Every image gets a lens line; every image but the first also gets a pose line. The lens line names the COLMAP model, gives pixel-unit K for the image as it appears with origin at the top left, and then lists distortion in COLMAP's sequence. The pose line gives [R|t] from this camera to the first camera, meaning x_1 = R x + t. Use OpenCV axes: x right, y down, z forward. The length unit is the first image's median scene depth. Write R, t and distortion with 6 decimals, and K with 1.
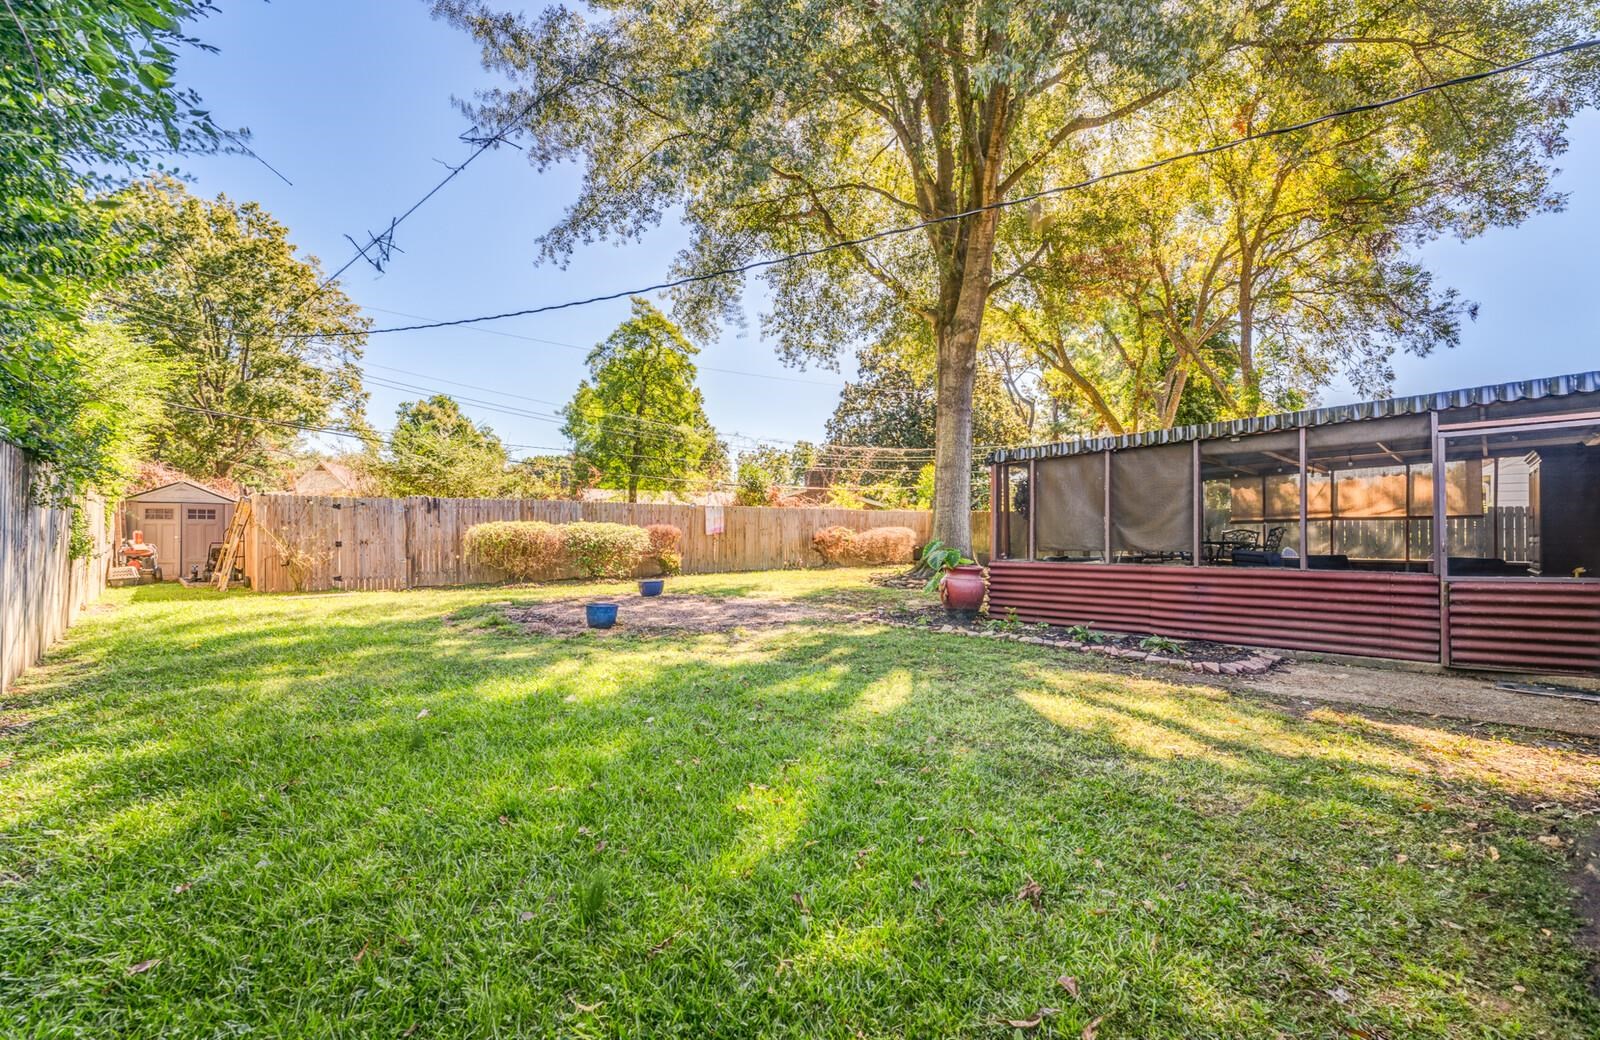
lens RADIAL K [[671.6, 0, 791.3], [0, 671.6, 527.4], [0, 0, 1]] dist [-0.006609, -0.000118]
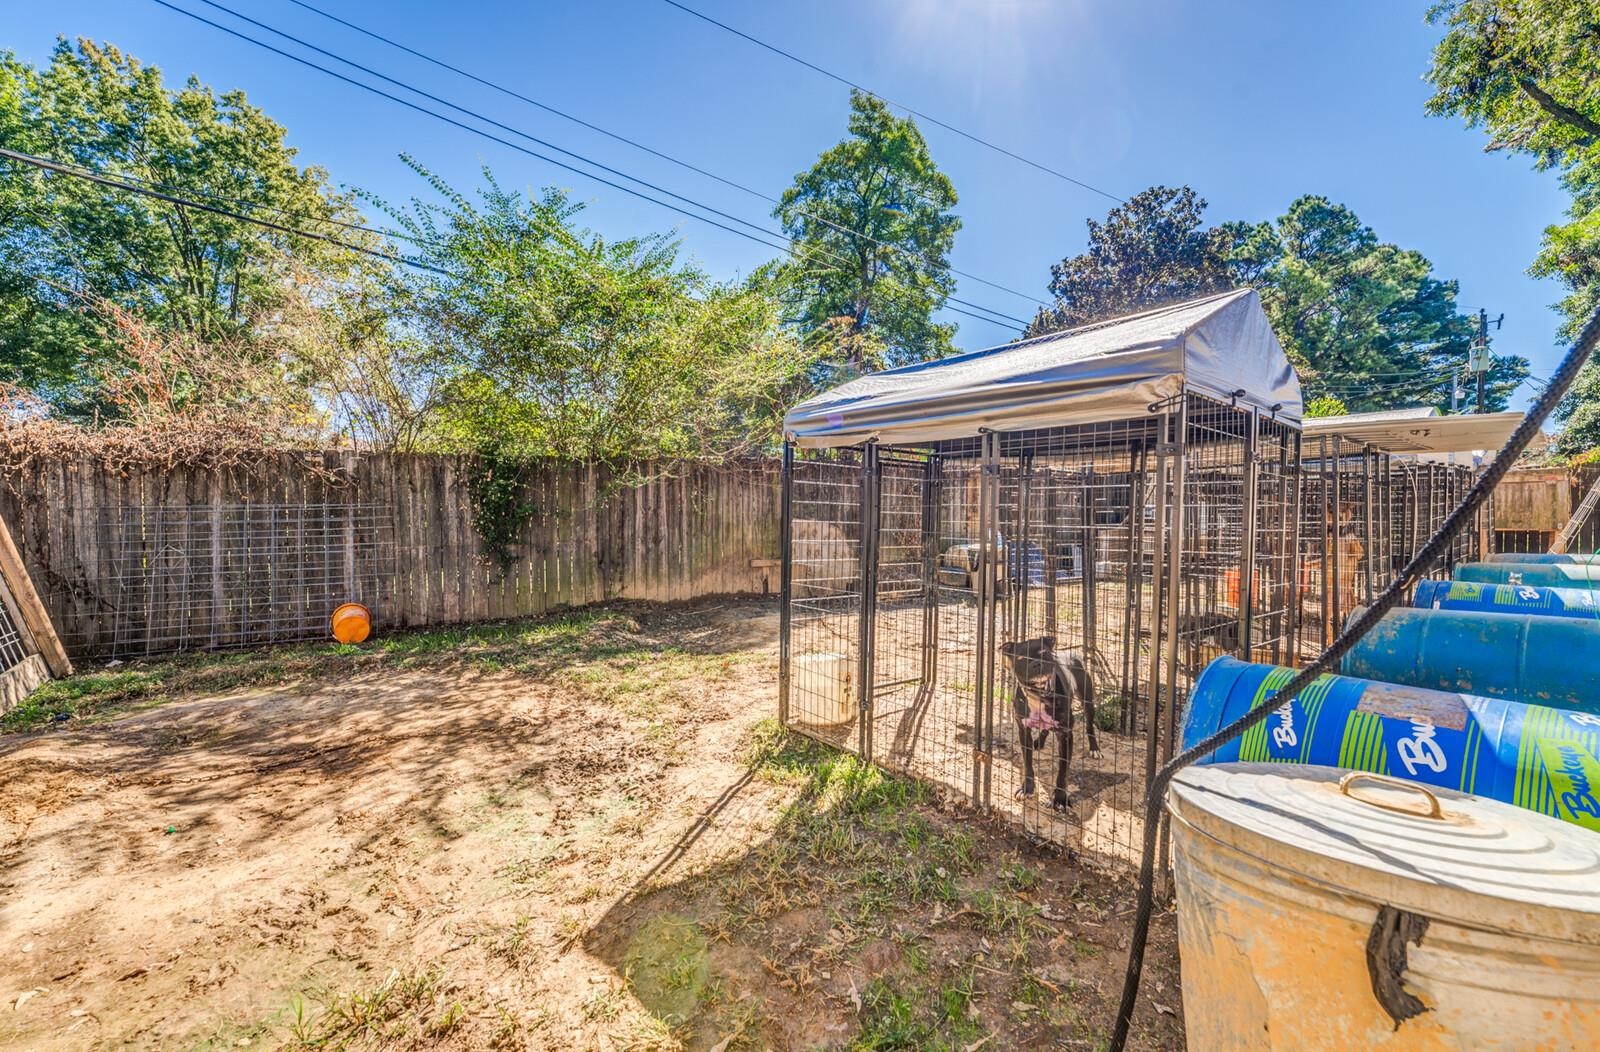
lens RADIAL K [[653.7, 0, 810.0], [0, 653.7, 520.8], [0, 0, 1]] dist [-0.012576, 0.001442]
pose [[0.999901, -0.013677, 0.003287, -0.162711], [0.013615, 0.999745, 0.017997, 0.002566], [-0.003532, -0.017951, 0.999833, 0.255098]]
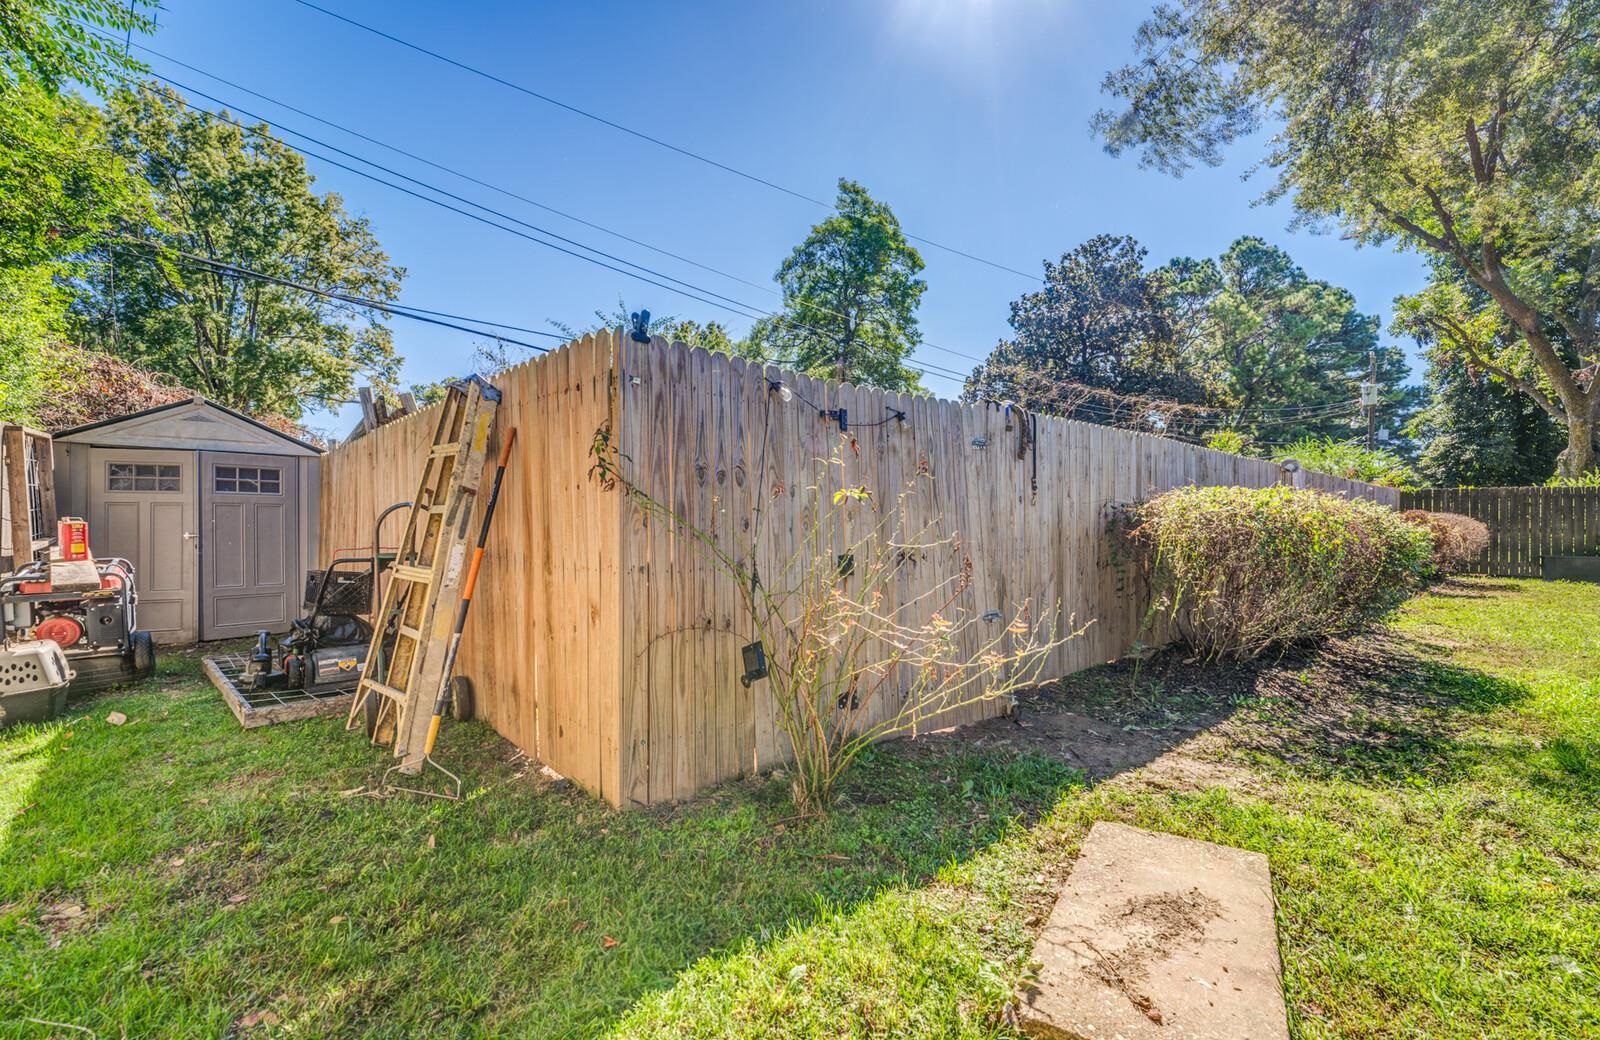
lens RADIAL K [[652.7, 0, 801.5], [0, 652.7, 525.3], [0, 0, 1]] dist [-0.016148, 0.002529]
pose [[0.999494, -0.004651, 0.031463, -0.174028], [0.004217, 0.999895, 0.013861, 0.001542], [-0.031524, -0.013722, 0.999409, 0.185236]]
